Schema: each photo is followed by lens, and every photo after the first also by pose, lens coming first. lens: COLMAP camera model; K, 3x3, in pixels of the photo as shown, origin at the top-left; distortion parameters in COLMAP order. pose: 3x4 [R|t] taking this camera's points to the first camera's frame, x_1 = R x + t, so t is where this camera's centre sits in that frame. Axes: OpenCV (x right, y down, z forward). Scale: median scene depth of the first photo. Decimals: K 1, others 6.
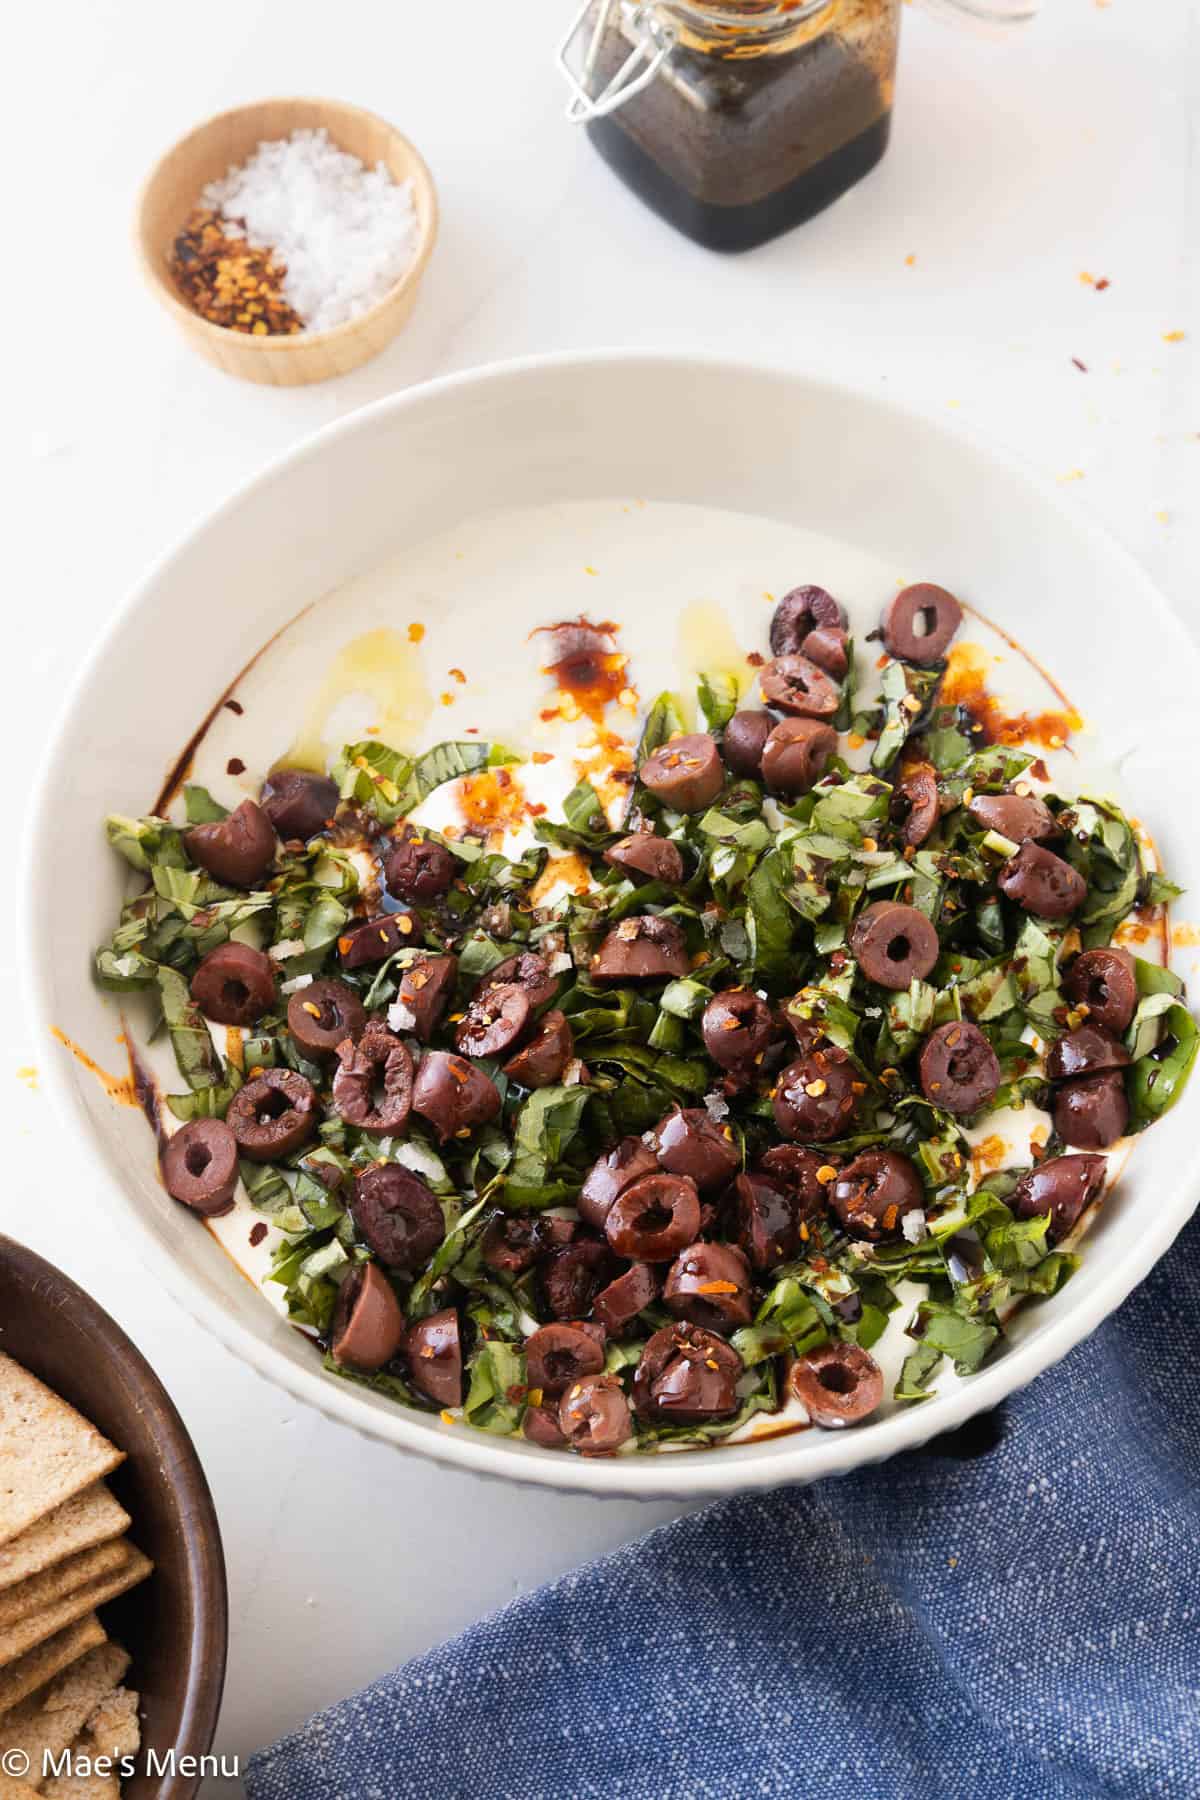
lens RADIAL K [[3486.1, 0, 600.0], [0, 3486.1, 900.0], [0, 0, 1]] dist [0.035678, 0.215555]
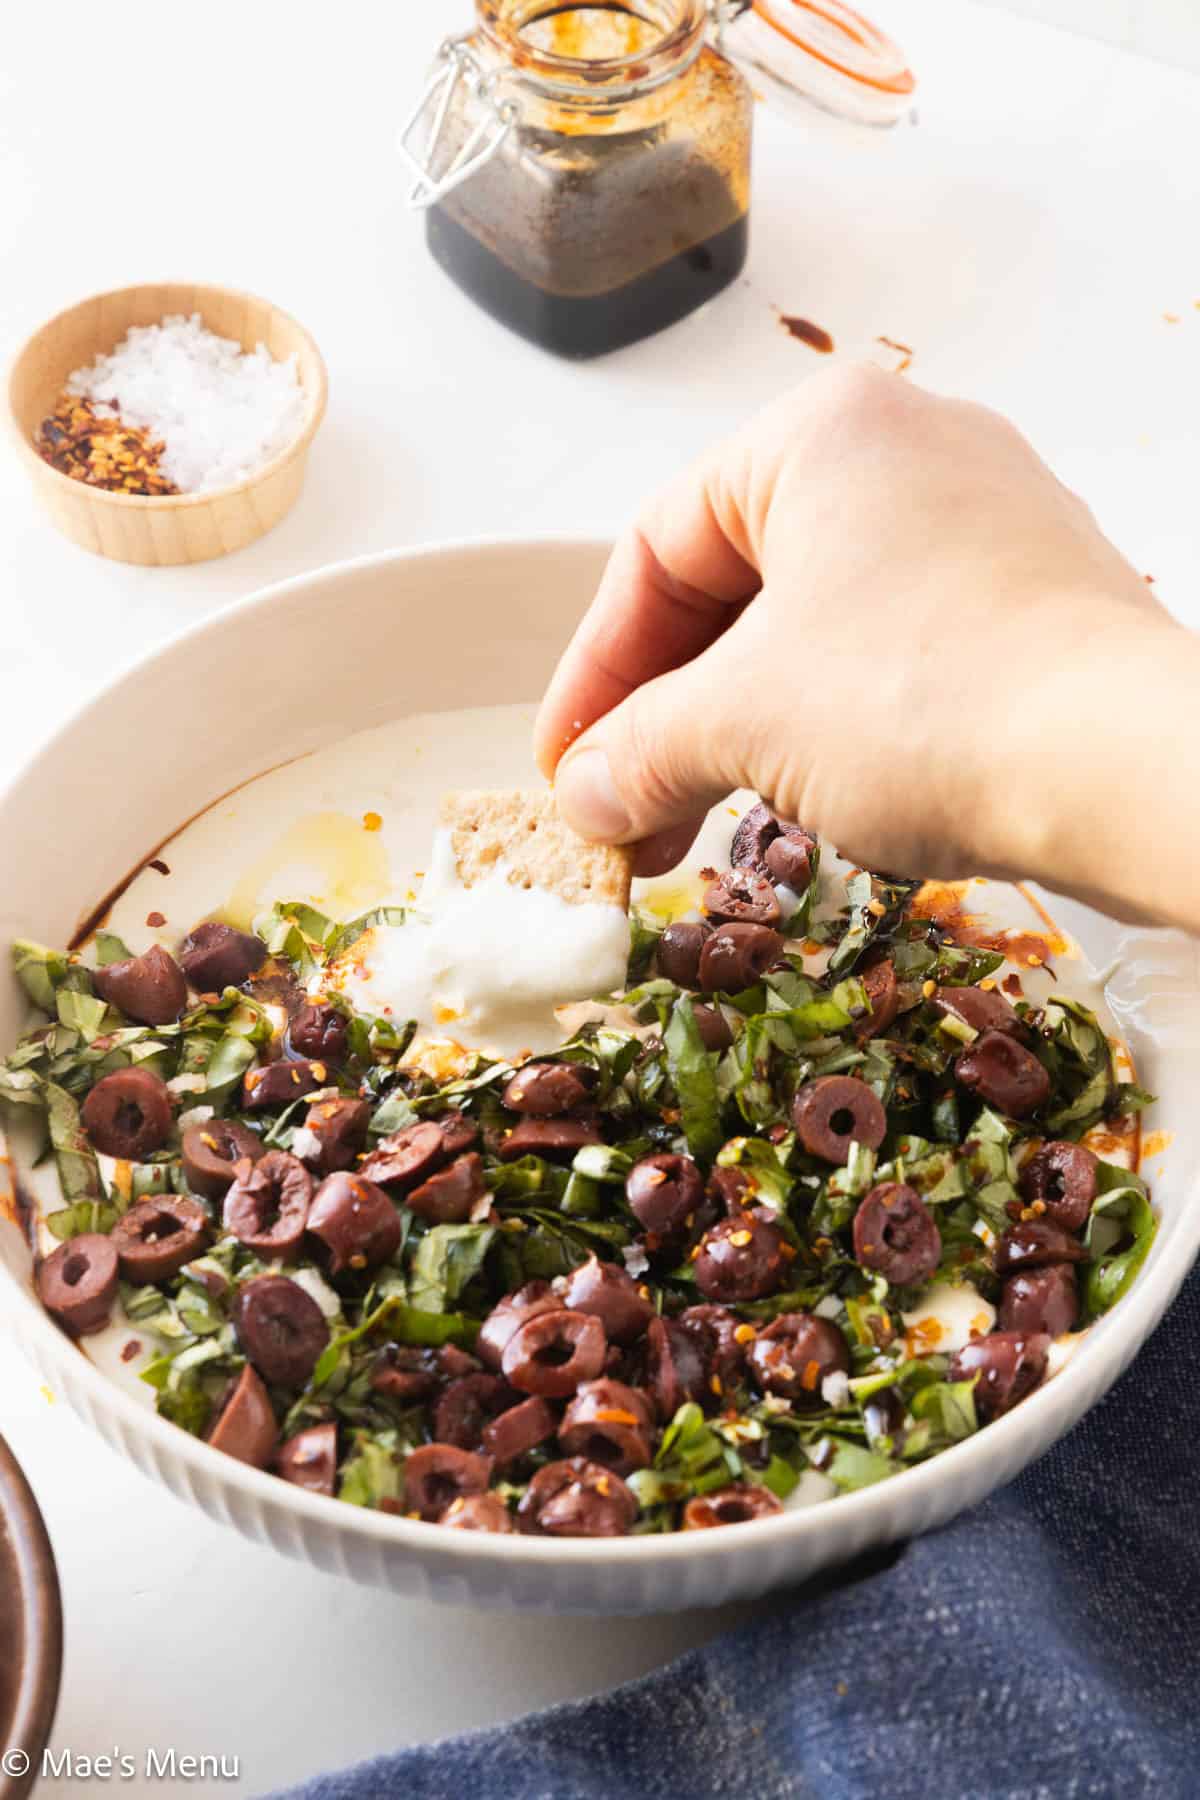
lens RADIAL K [[5829.9, 0, 600.0], [0, 5829.9, 900.0], [0, 0, 1]] dist [-0.010733, -2.299931]
pose [[0.996825, 0.069300, -0.039201, 0.078743], [-0.077837, 0.951793, -0.296701, 0.429697], [0.016749, 0.298810, 0.954165, -0.511963]]
